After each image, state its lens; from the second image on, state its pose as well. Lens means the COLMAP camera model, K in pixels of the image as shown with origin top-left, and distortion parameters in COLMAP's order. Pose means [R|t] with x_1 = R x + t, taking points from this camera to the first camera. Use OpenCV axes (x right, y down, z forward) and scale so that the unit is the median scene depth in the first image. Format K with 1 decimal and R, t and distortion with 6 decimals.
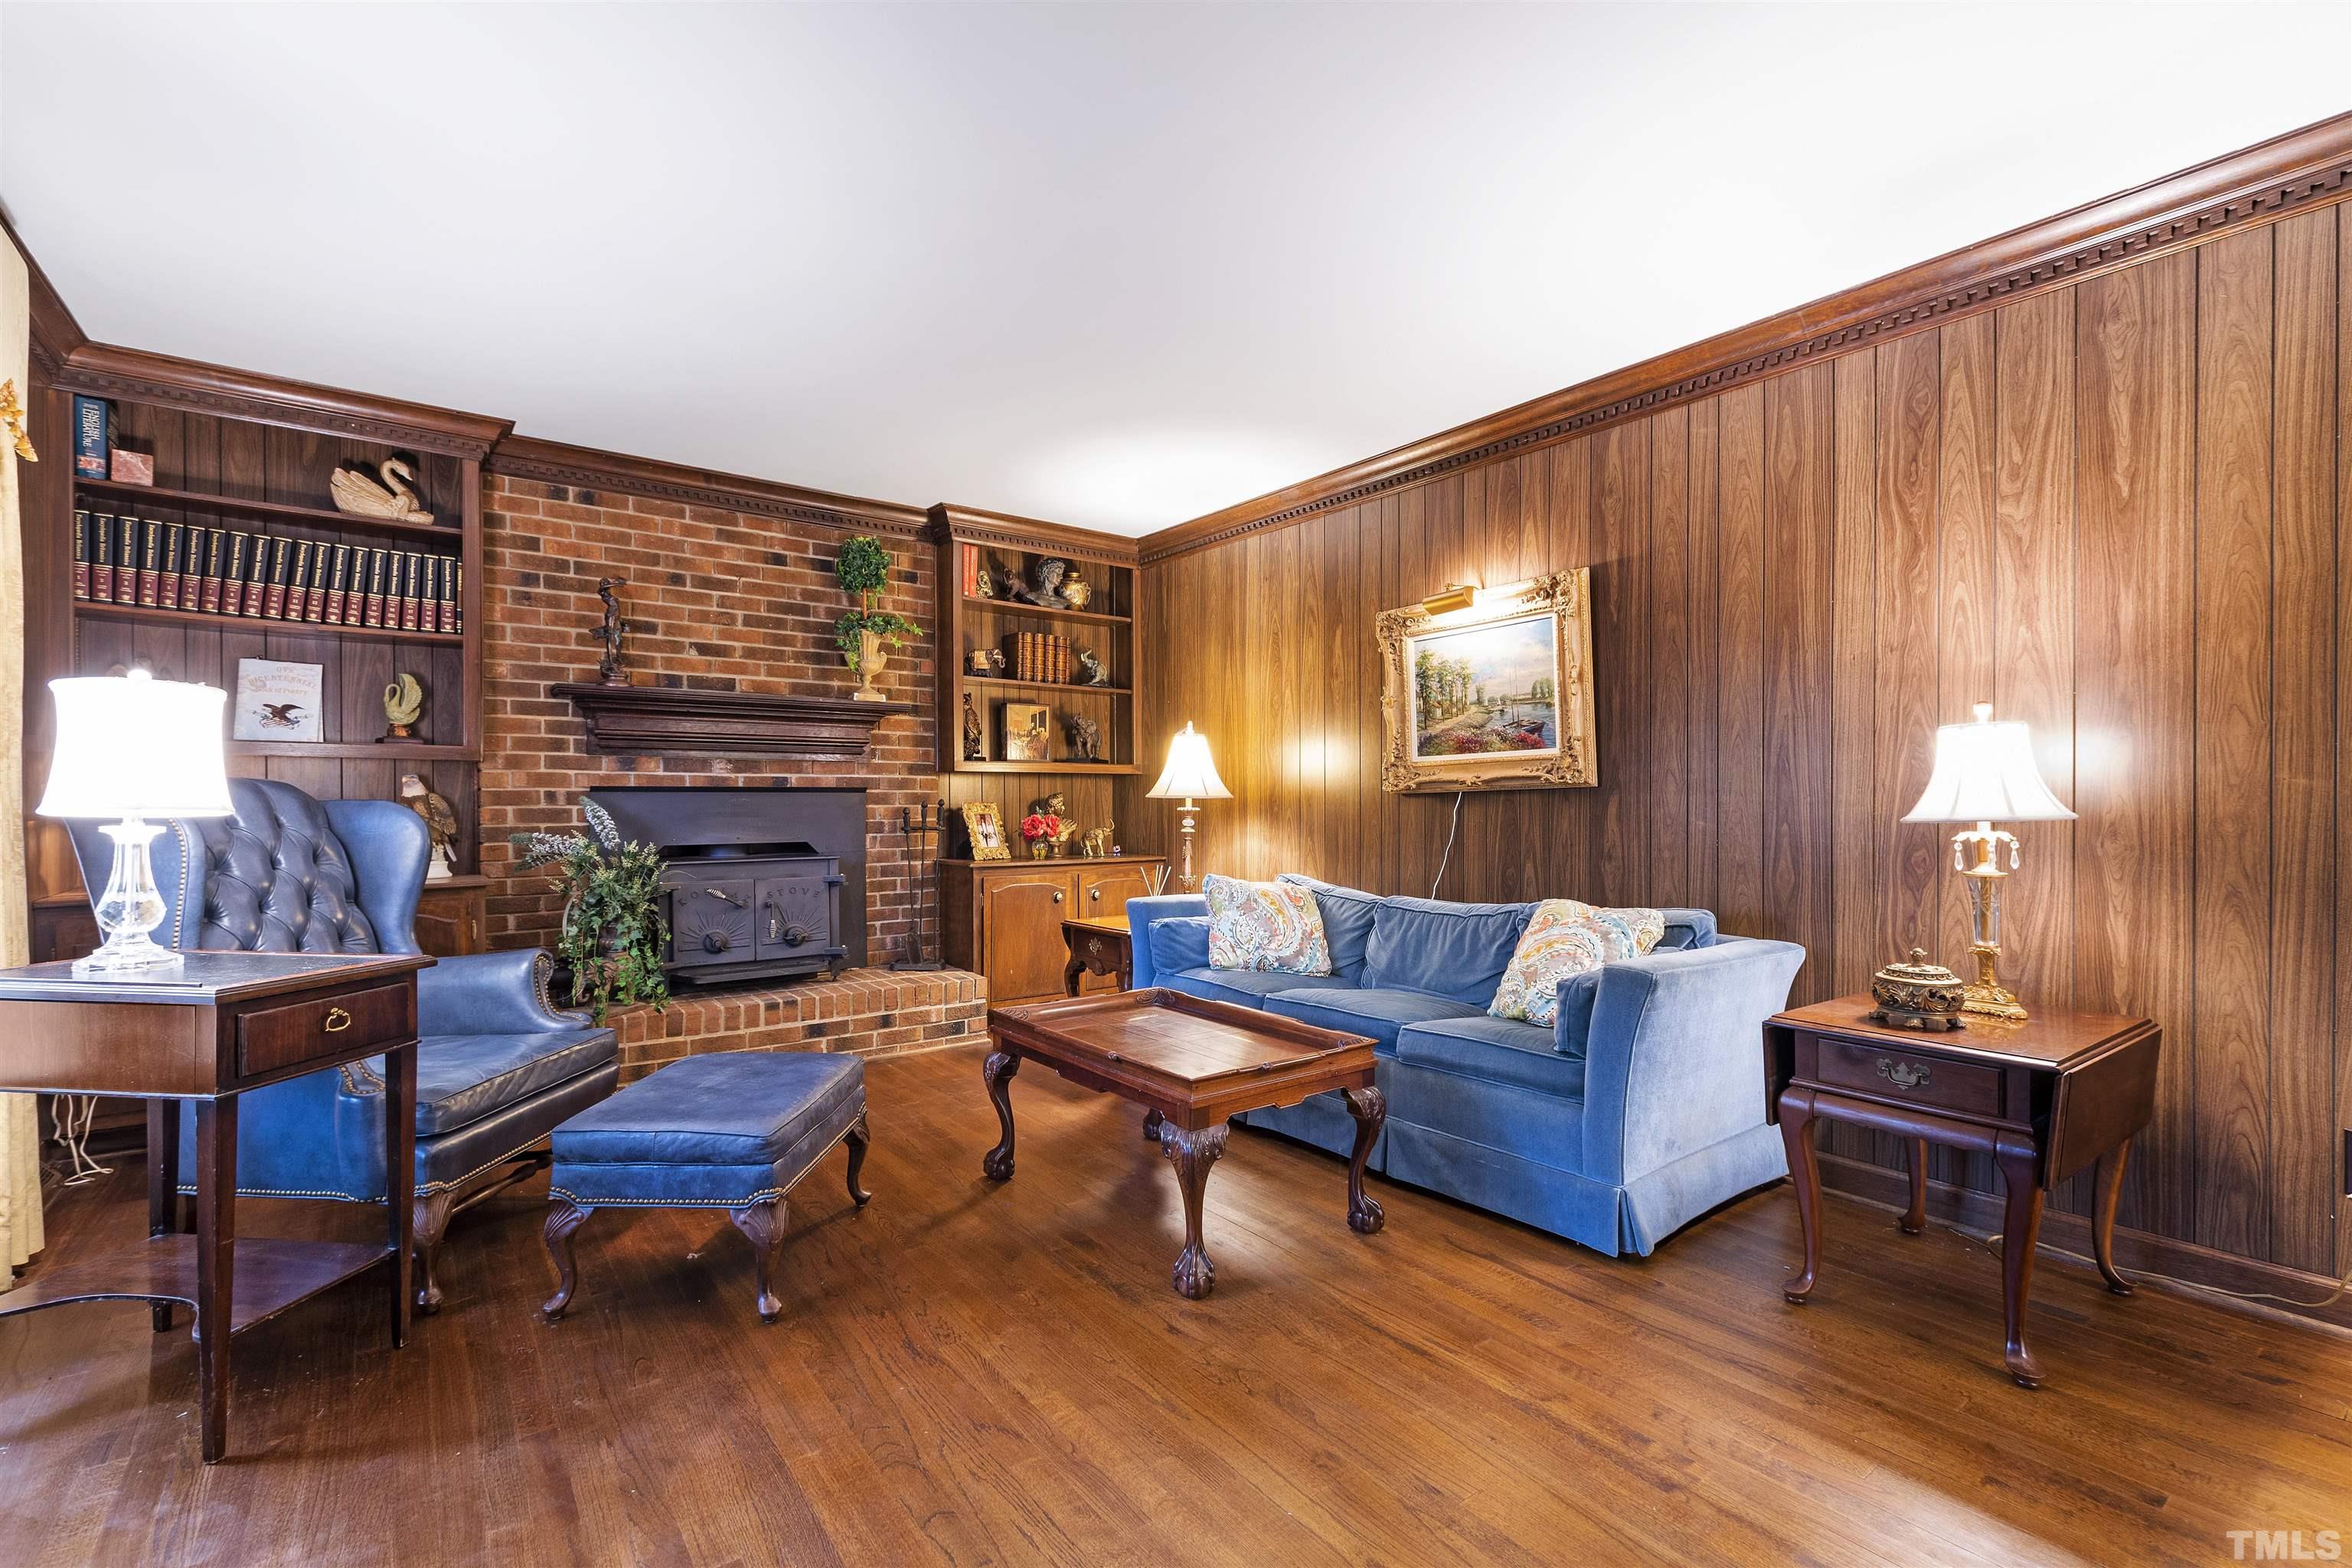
lens RADIAL K [[1034.8, 0, 1171.2], [0, 1034.8, 822.3], [0, 0, 1]] dist [0.007391, -0.000690]
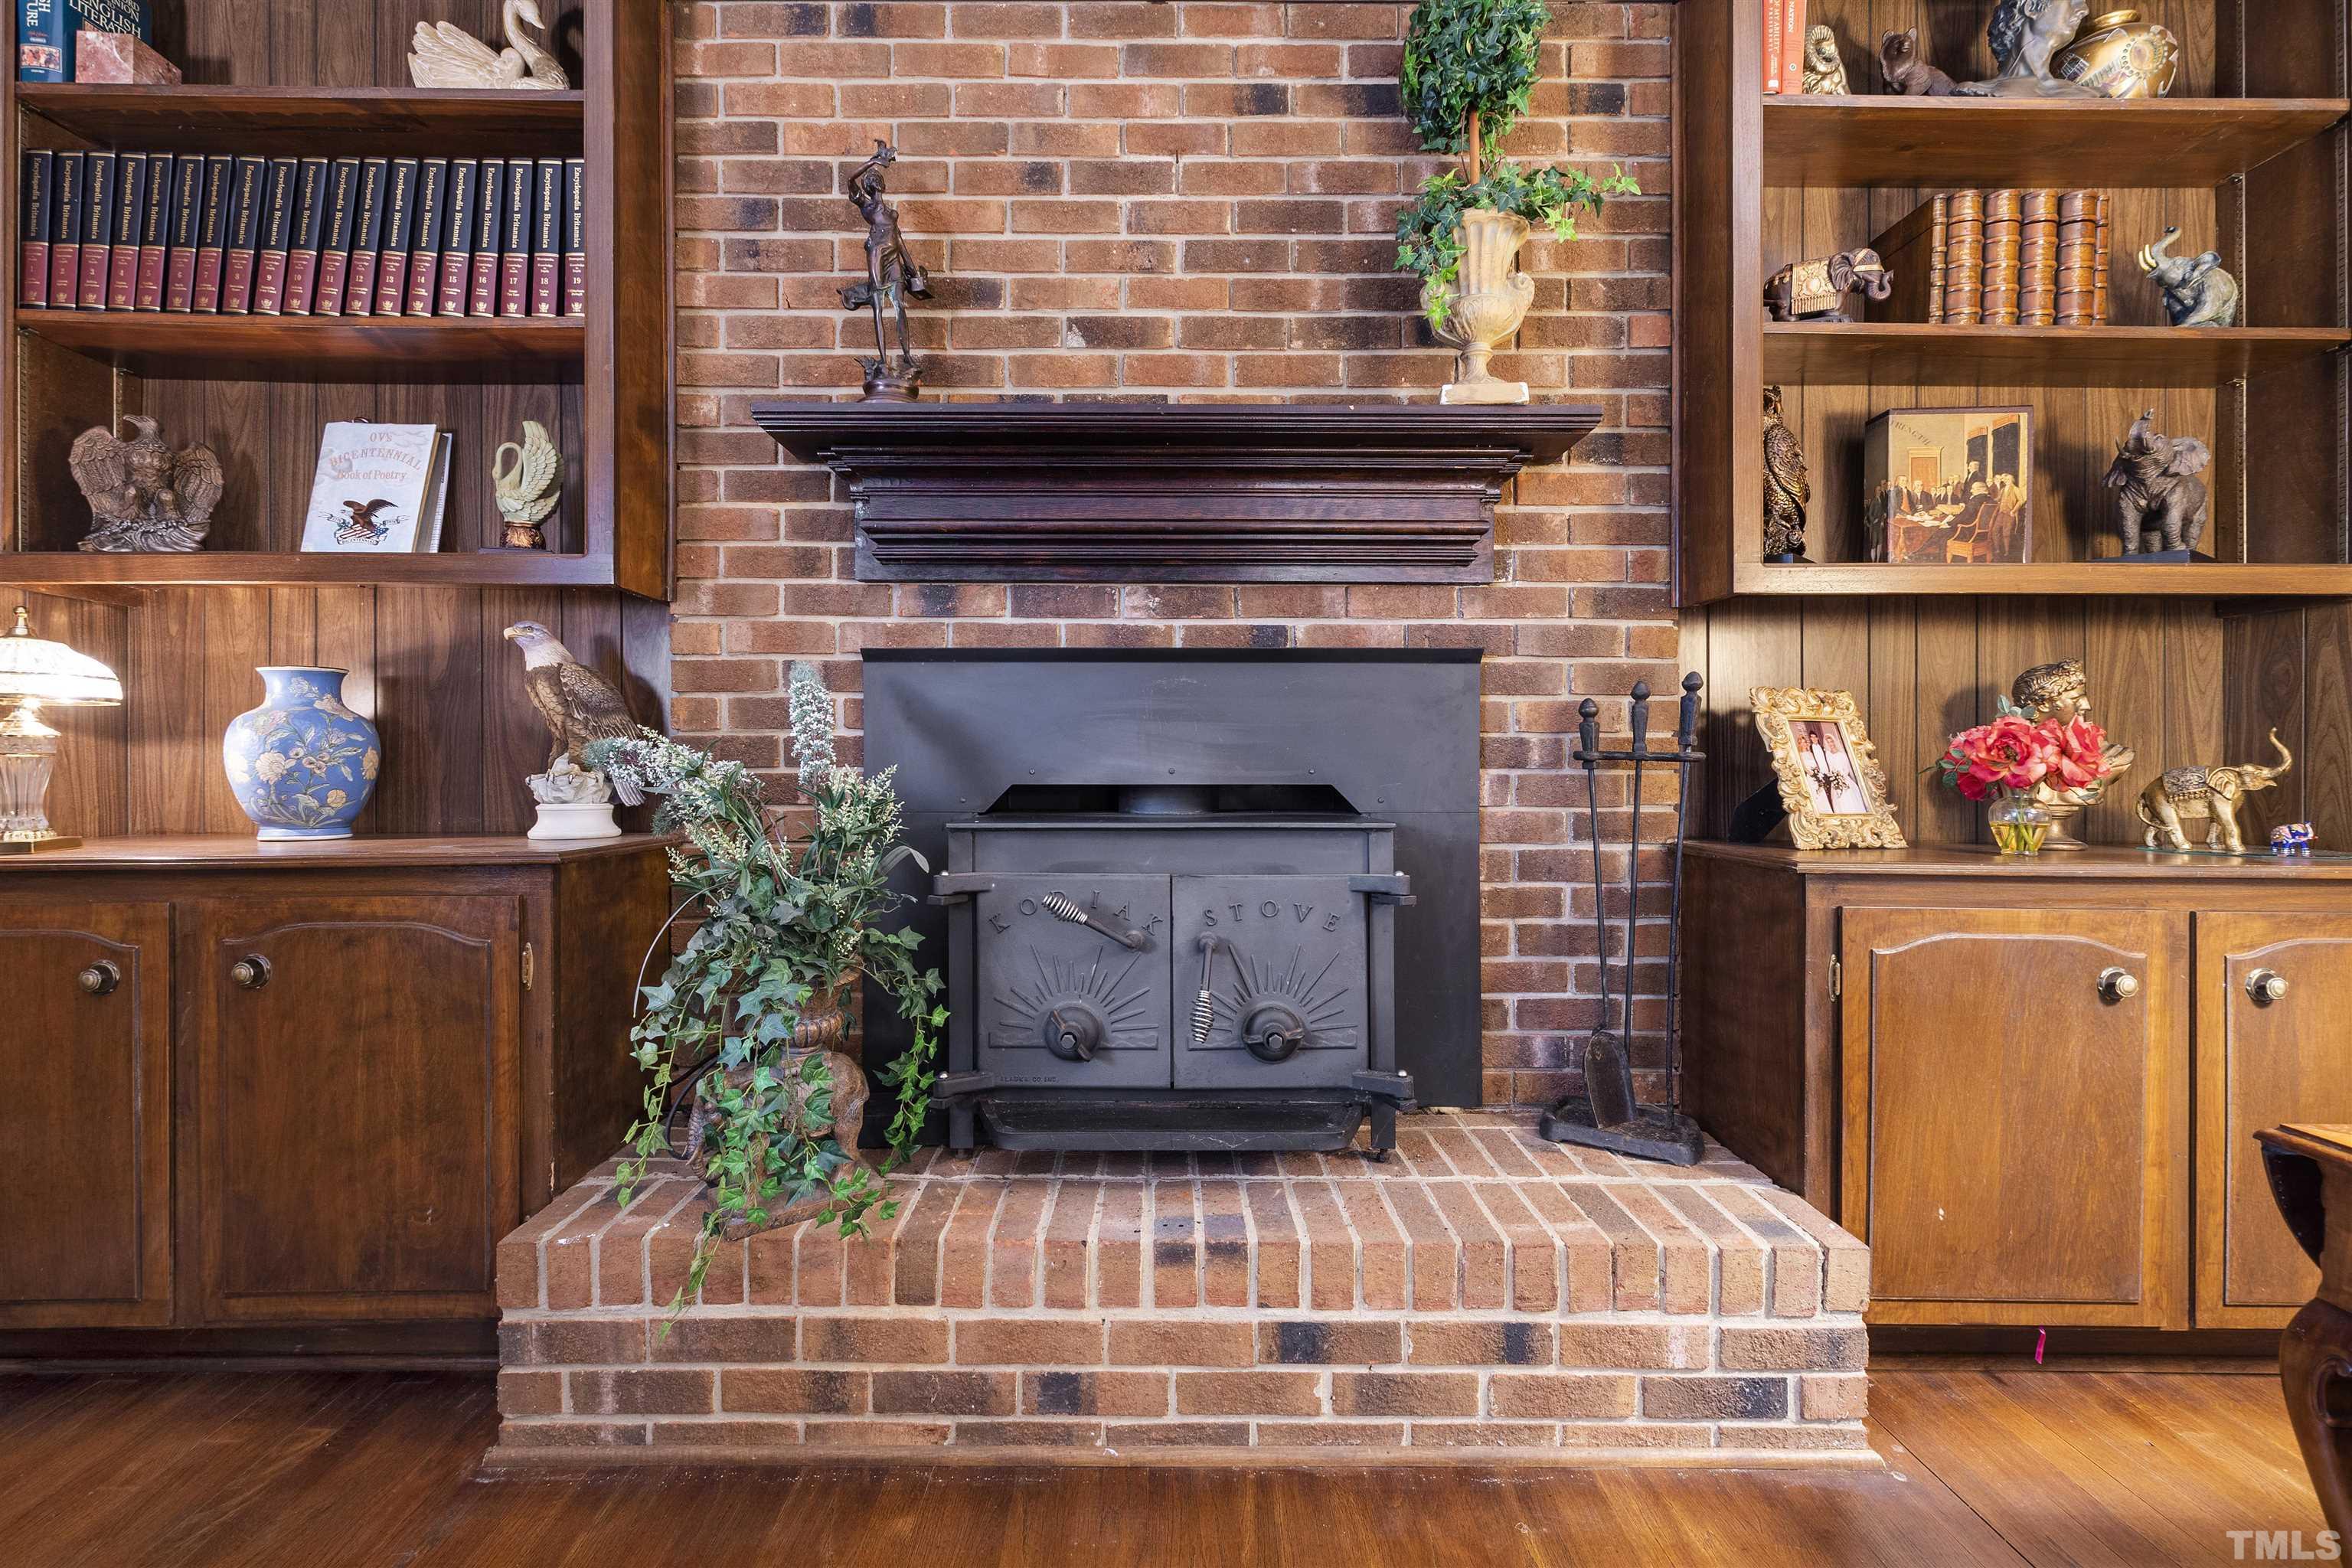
lens RADIAL K [[1034.8, 0, 1156.3], [0, 1034.8, 748.8], [0, 0, 1]] dist [0.007391, -0.000690]
pose [[0.795925, -0.005225, -0.605373, -0.166330], [-0.017570, 0.999342, -0.031727, 0.019570], [0.605140, 0.035889, 0.795310, 0.659119]]
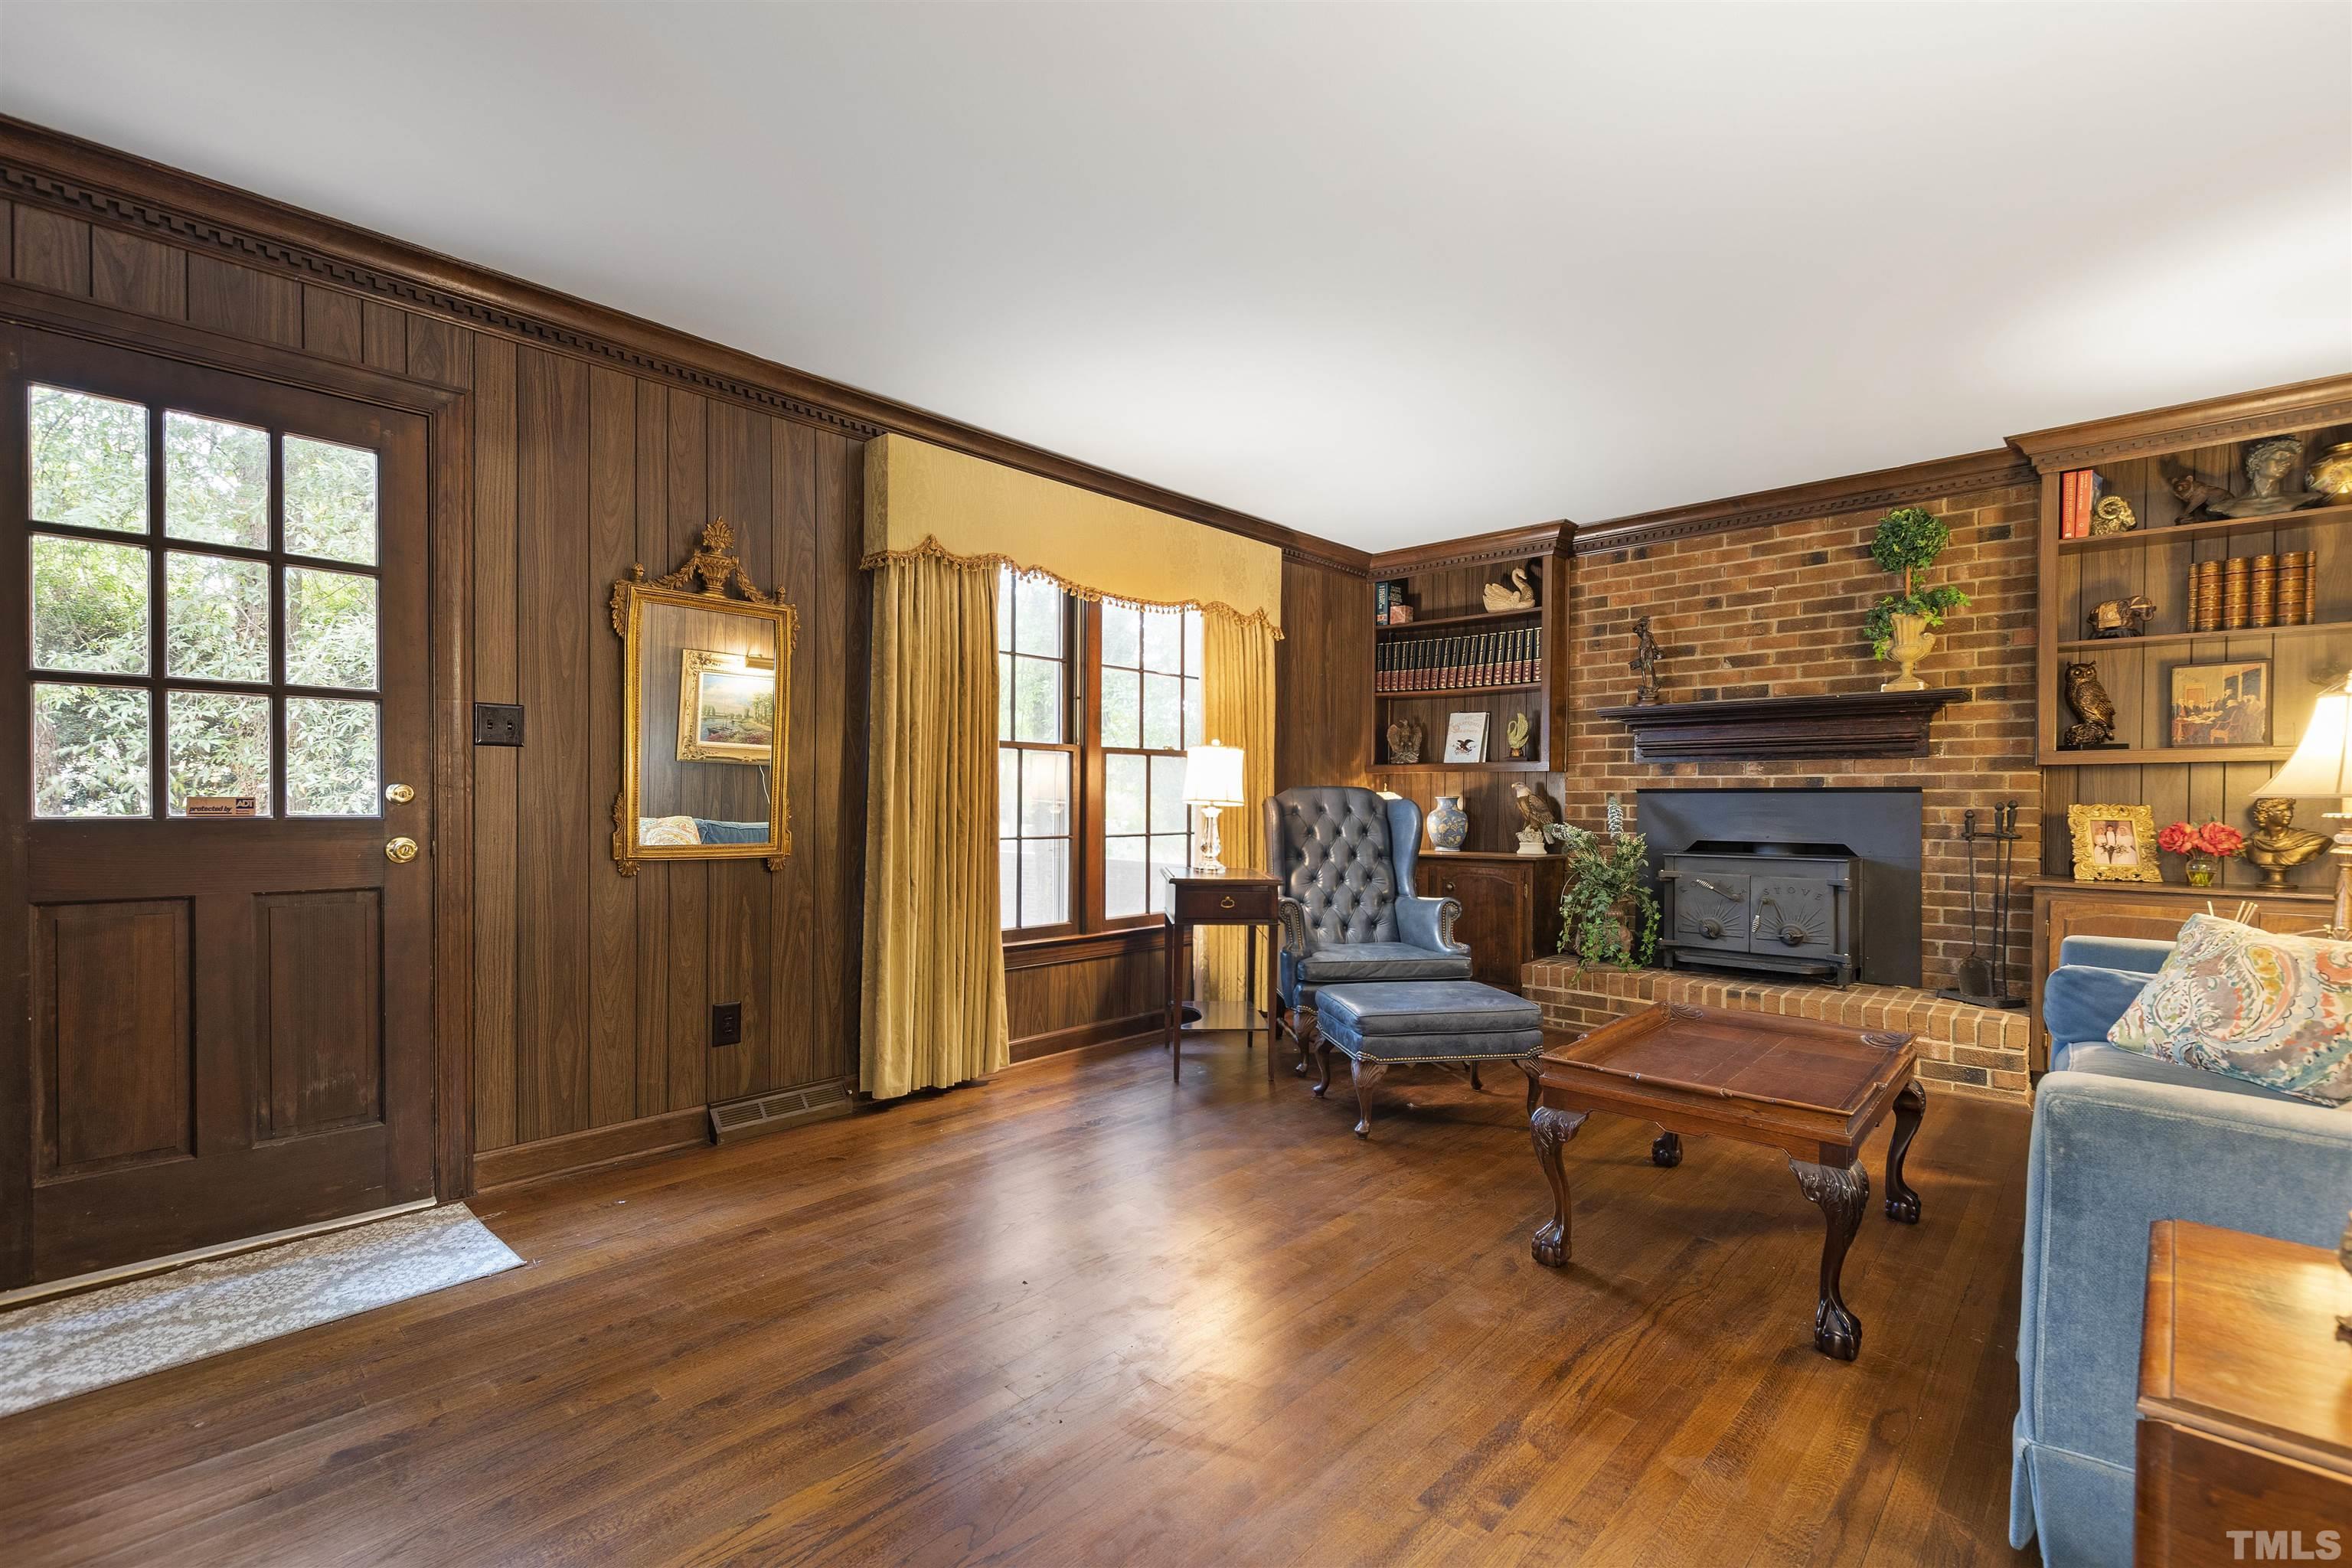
lens RADIAL K [[1034.8, 0, 1152.2], [0, 1034.8, 842.4], [0, 0, 1]] dist [0.007391, -0.000690]
pose [[0.154852, 0.040669, -0.987100, 0.521508], [-0.027418, 0.998944, 0.036855, -0.000659], [0.987557, 0.021357, 0.155804, 0.222462]]
